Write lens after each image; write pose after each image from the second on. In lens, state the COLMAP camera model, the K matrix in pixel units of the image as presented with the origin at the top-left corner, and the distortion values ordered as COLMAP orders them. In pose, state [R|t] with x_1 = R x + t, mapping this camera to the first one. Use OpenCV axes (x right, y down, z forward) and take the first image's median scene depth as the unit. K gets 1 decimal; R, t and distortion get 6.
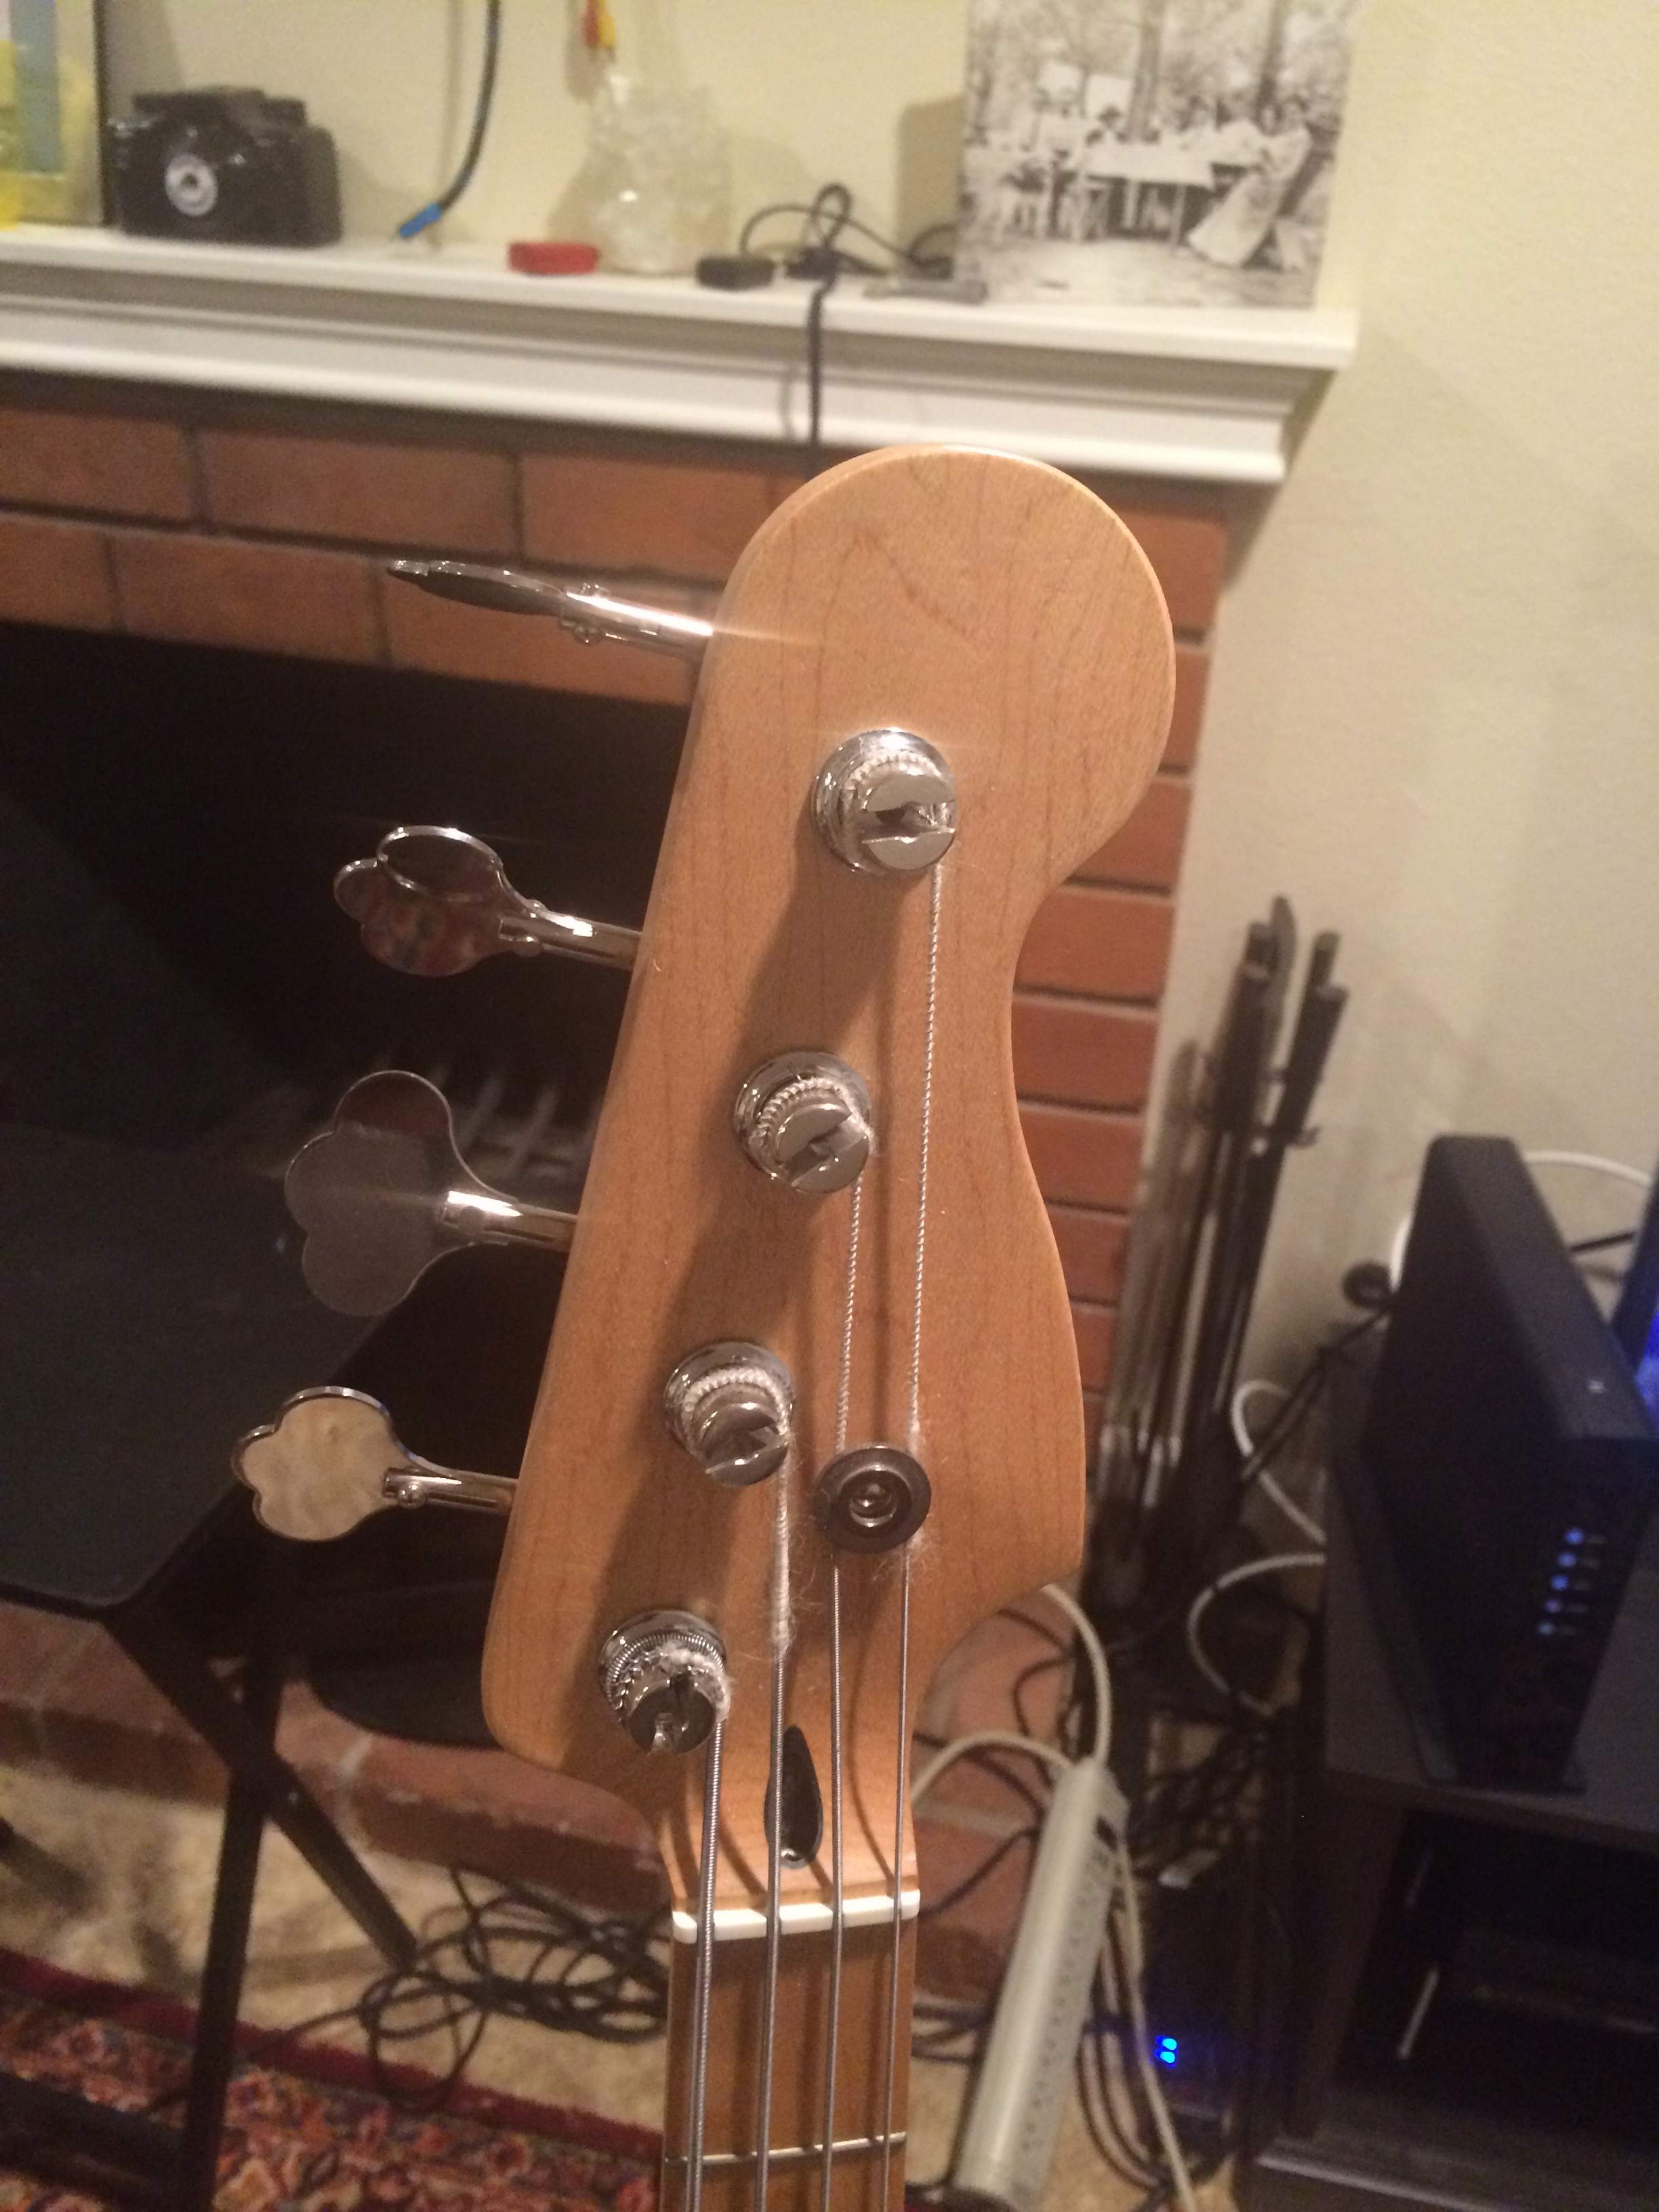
lens RADIAL K [[1931.2, 0, 829.5], [0, 1931.2, 1106.0], [0, 0, 1]] dist [0.086925, -0.122237]
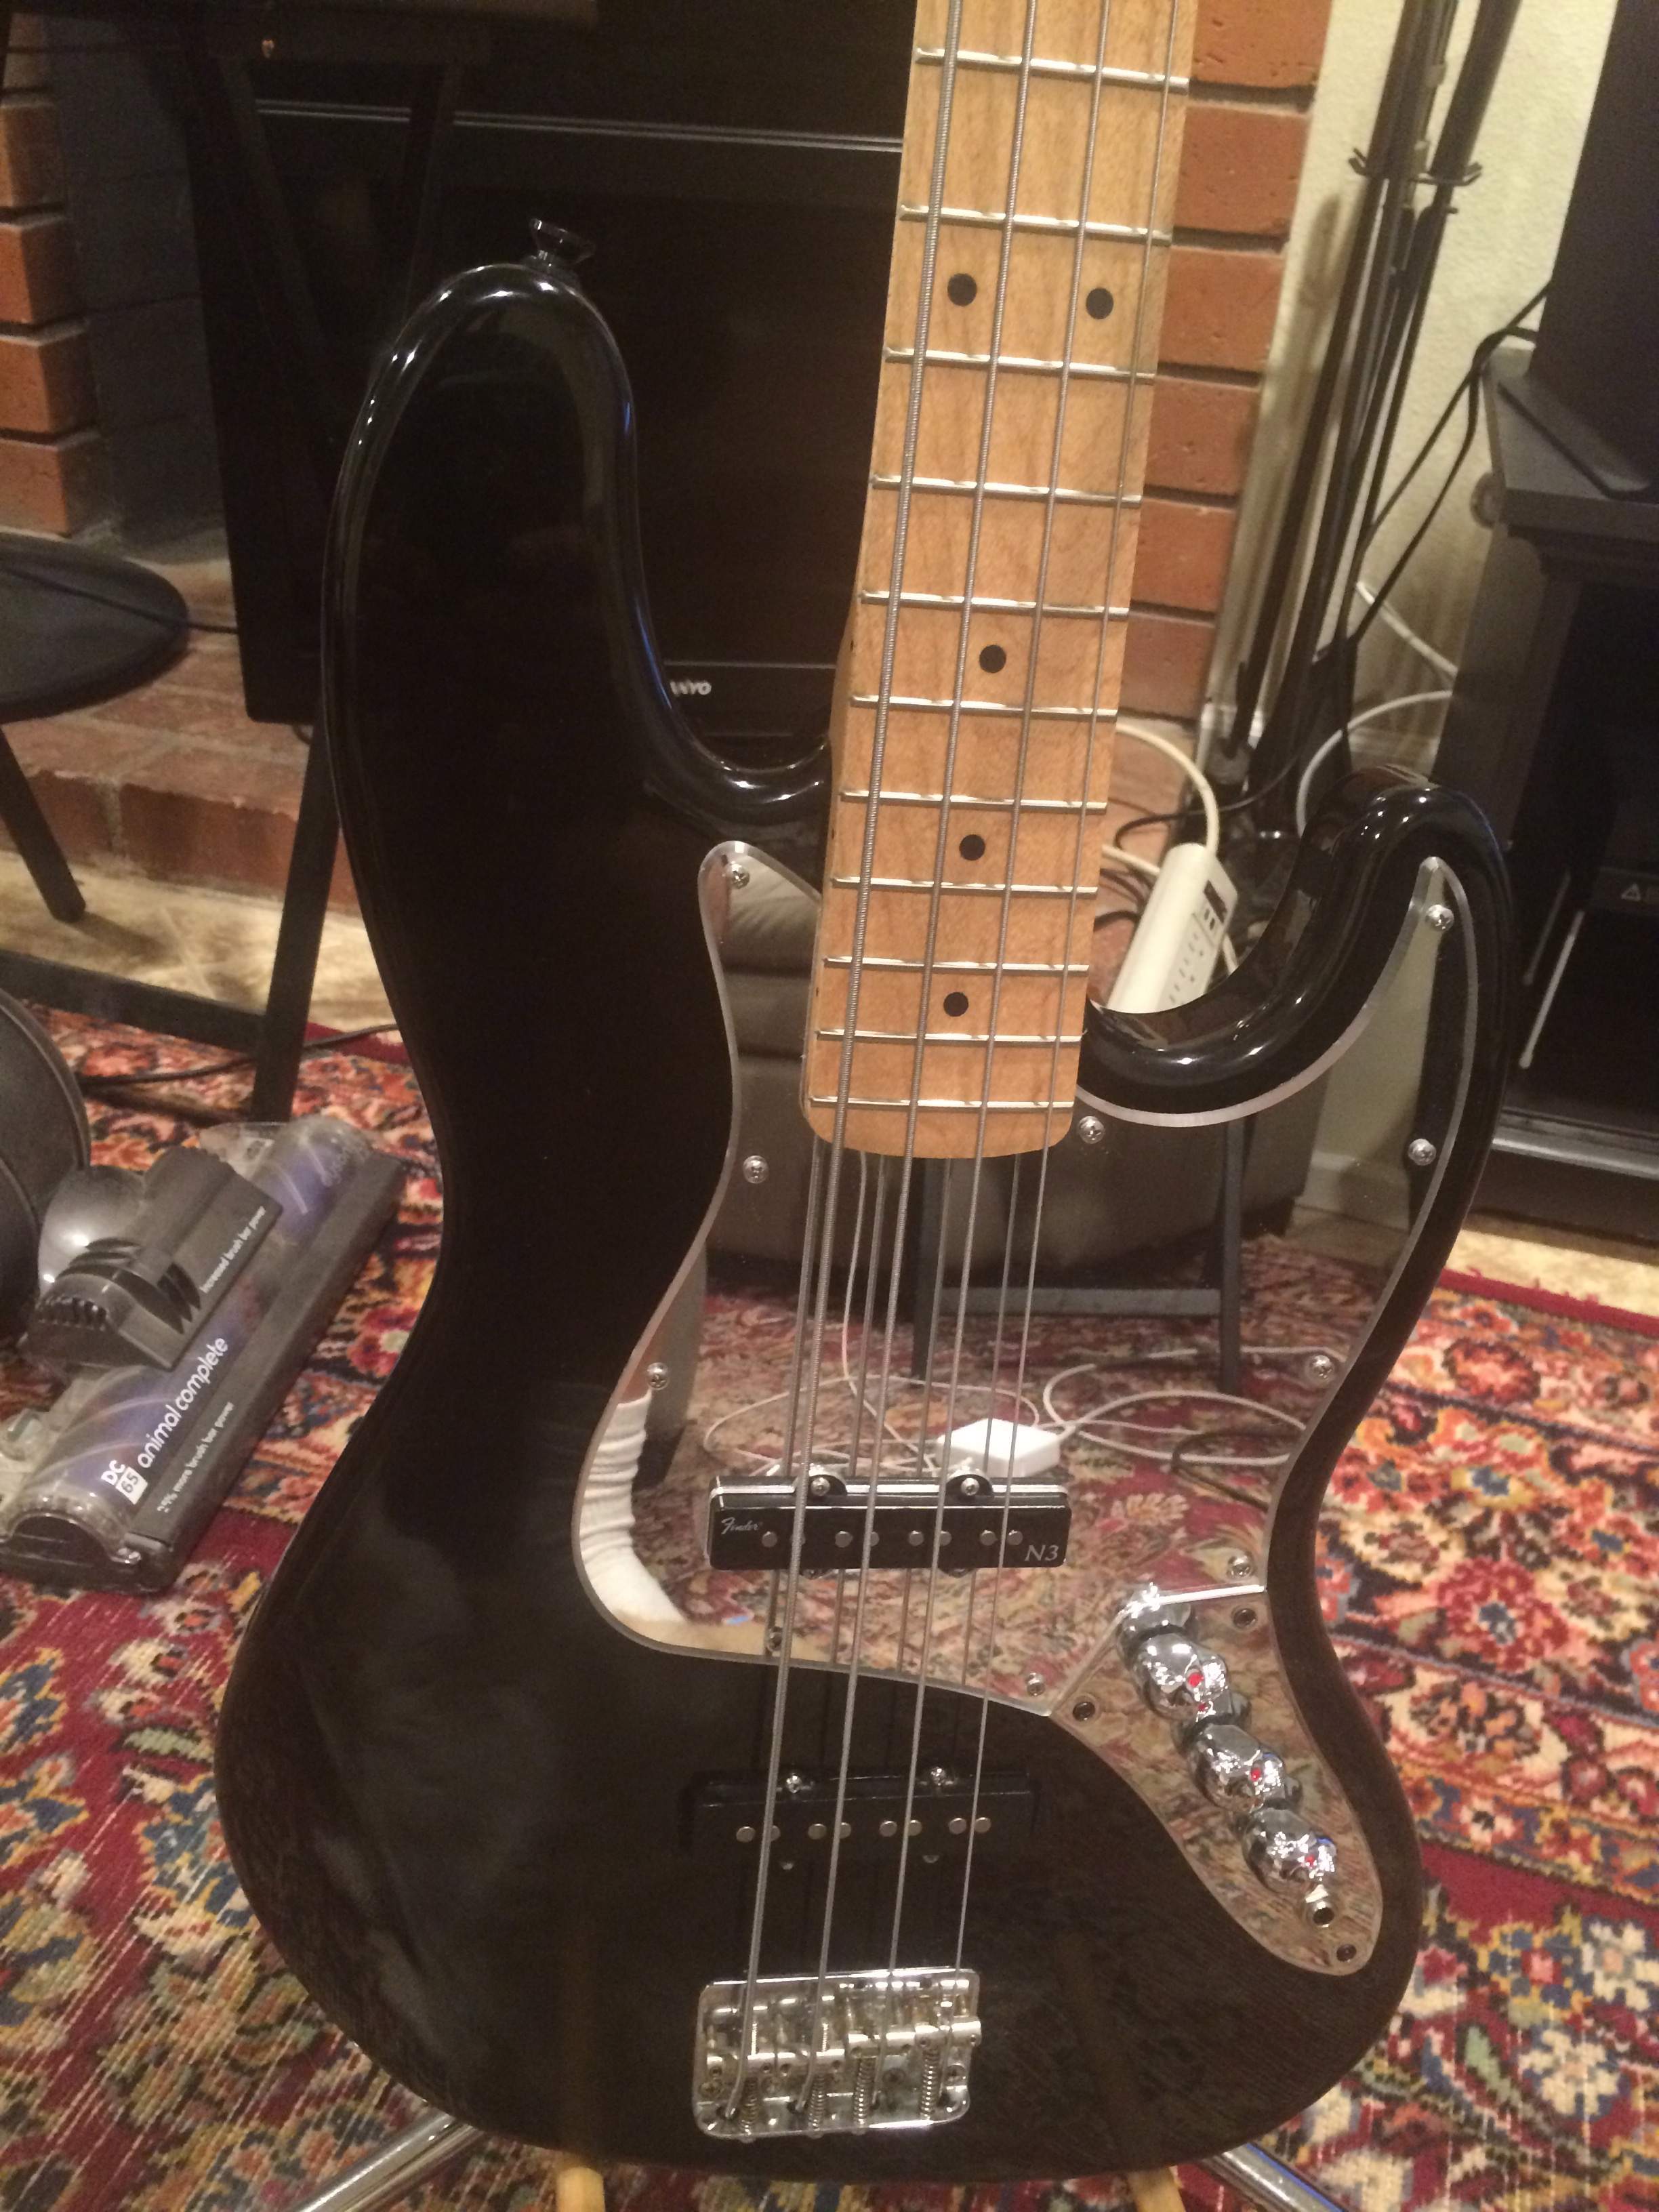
lens RADIAL K [[1910.0, 0, 829.5], [0, 1910.0, 1106.0], [0, 0, 1]] dist [0.101847, -0.160676]
pose [[0.998885, 0.045796, -0.011432, -0.035046], [-0.045599, 0.998816, 0.016972, 0.485671], [0.012196, -0.016431, 0.999791, 0.046212]]
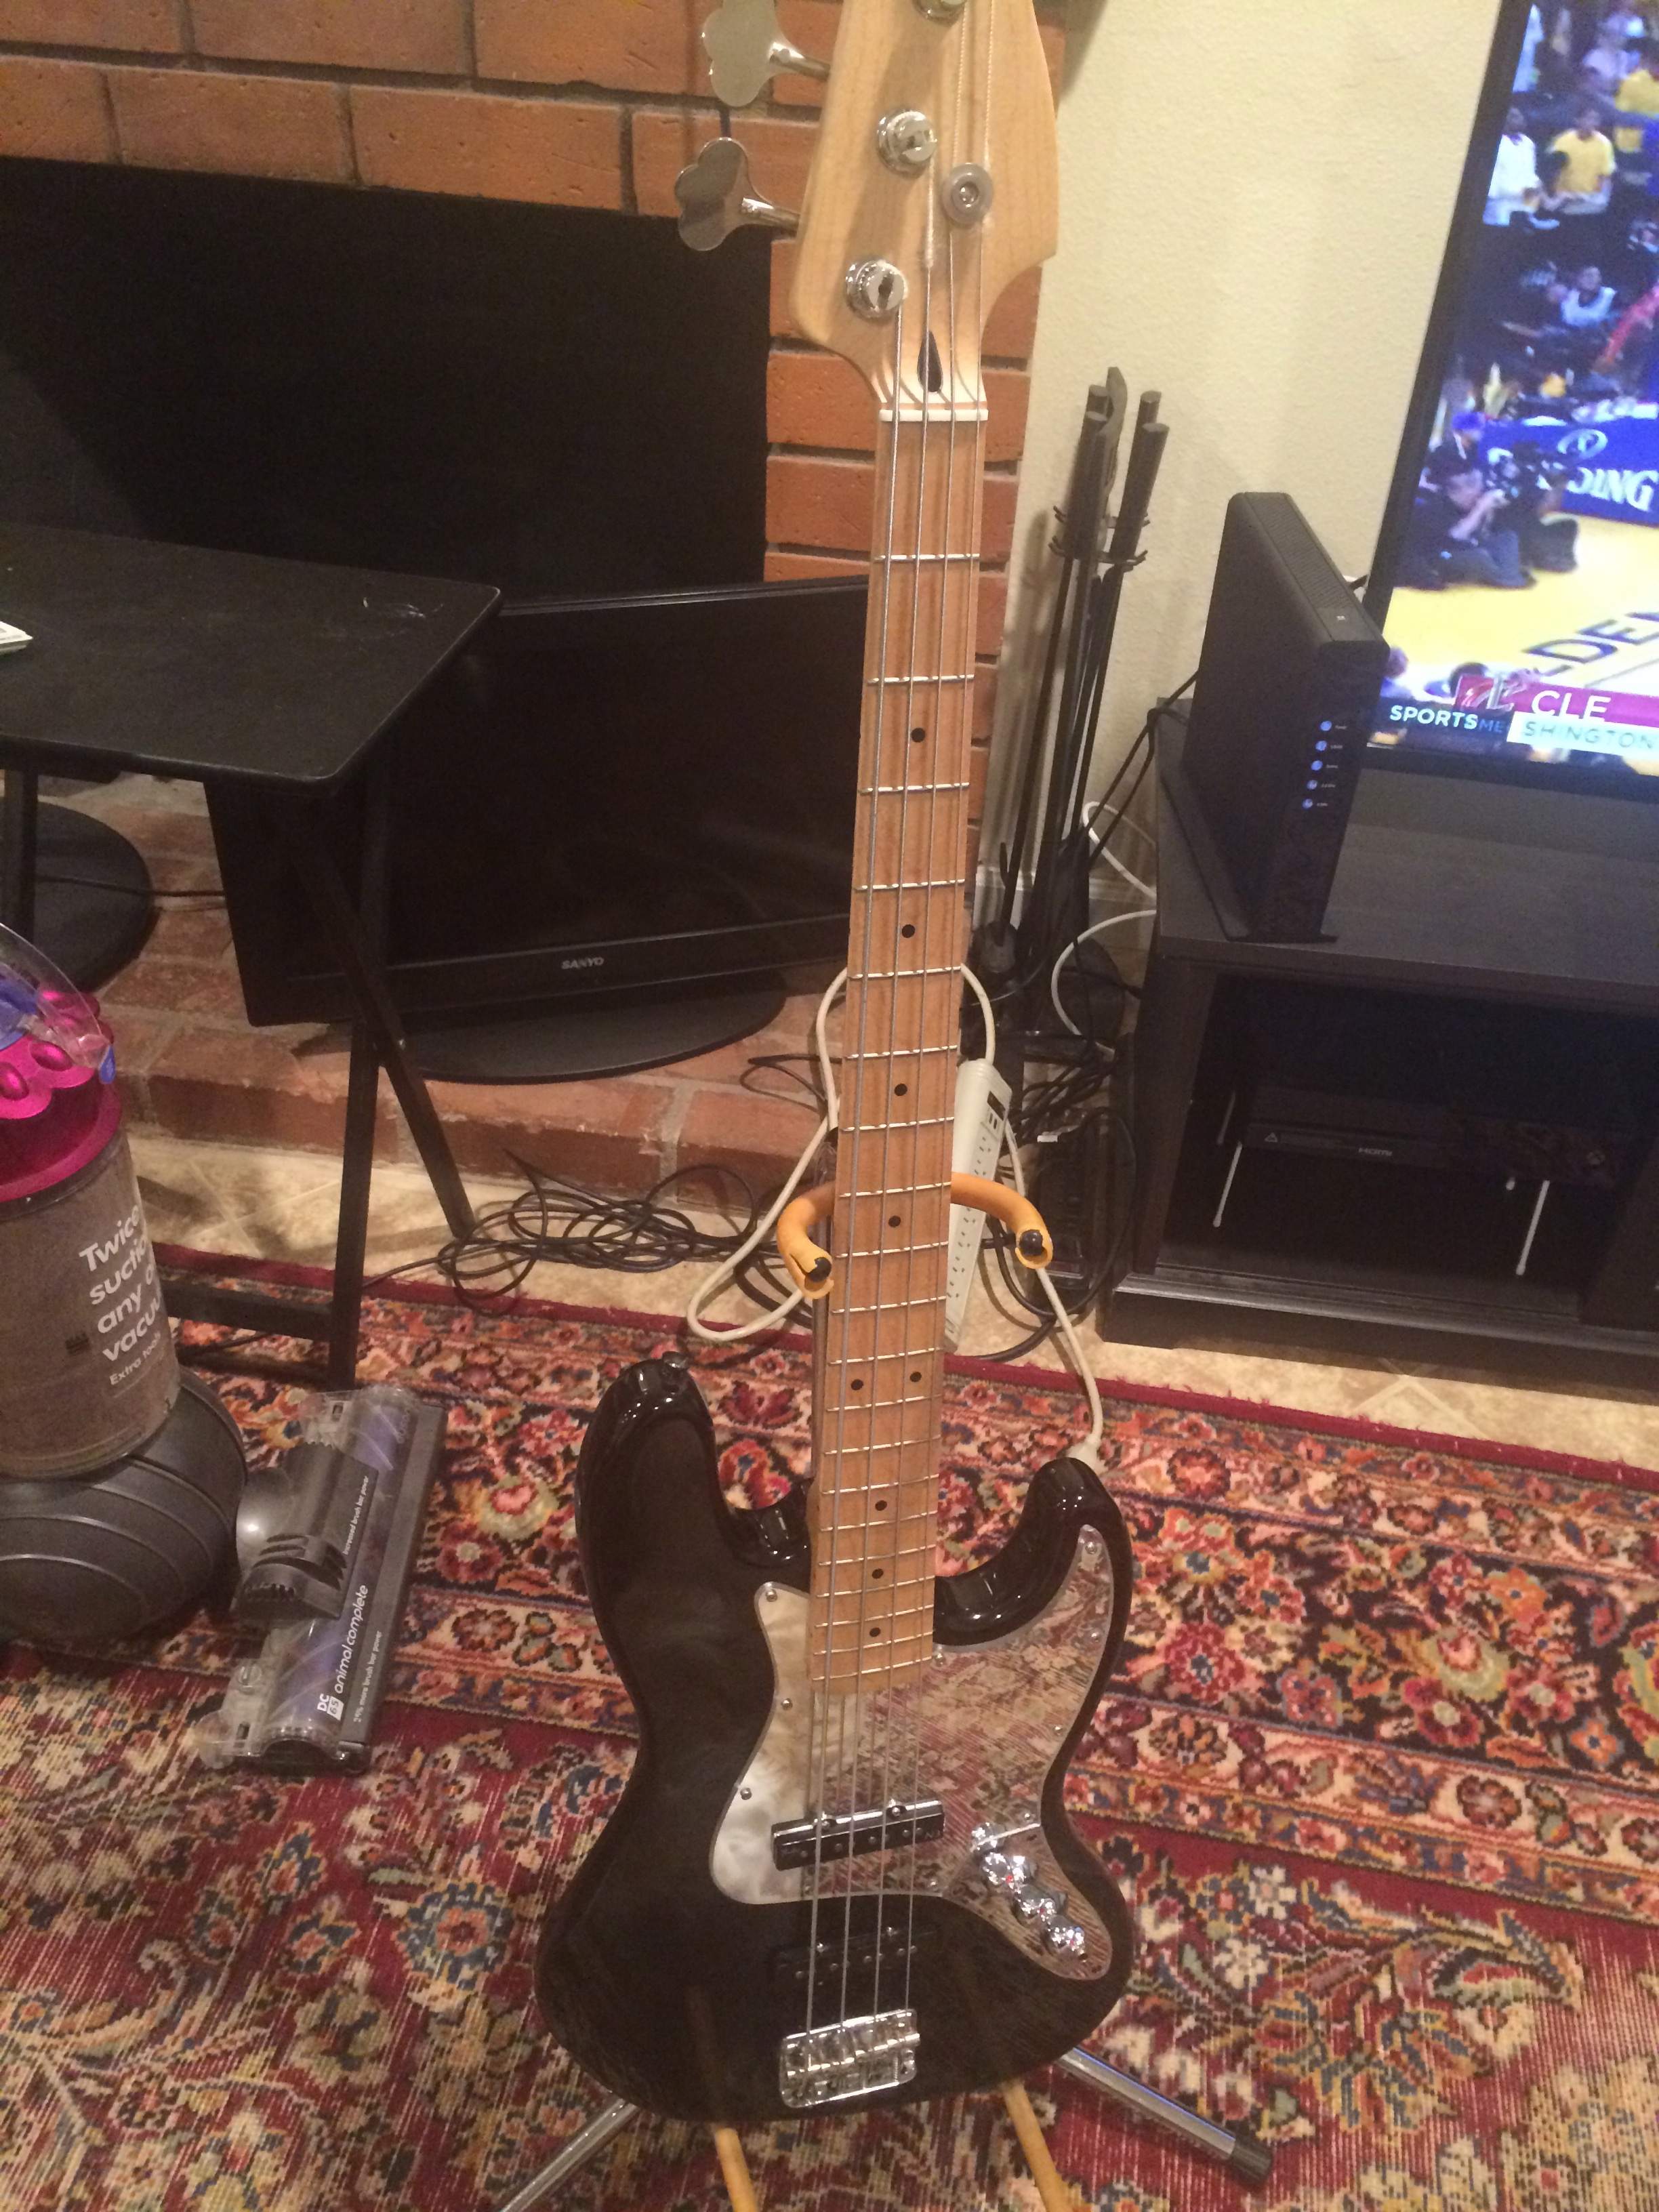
lens RADIAL K [[1910.0, 0, 829.5], [0, 1910.0, 1106.0], [0, 0, 1]] dist [0.101847, -0.160676]
pose [[0.995168, -0.054015, 0.081993, -0.080264], [0.042424, 0.989655, 0.137051, 0.197460], [-0.088548, -0.132910, 0.987165, -0.283777]]
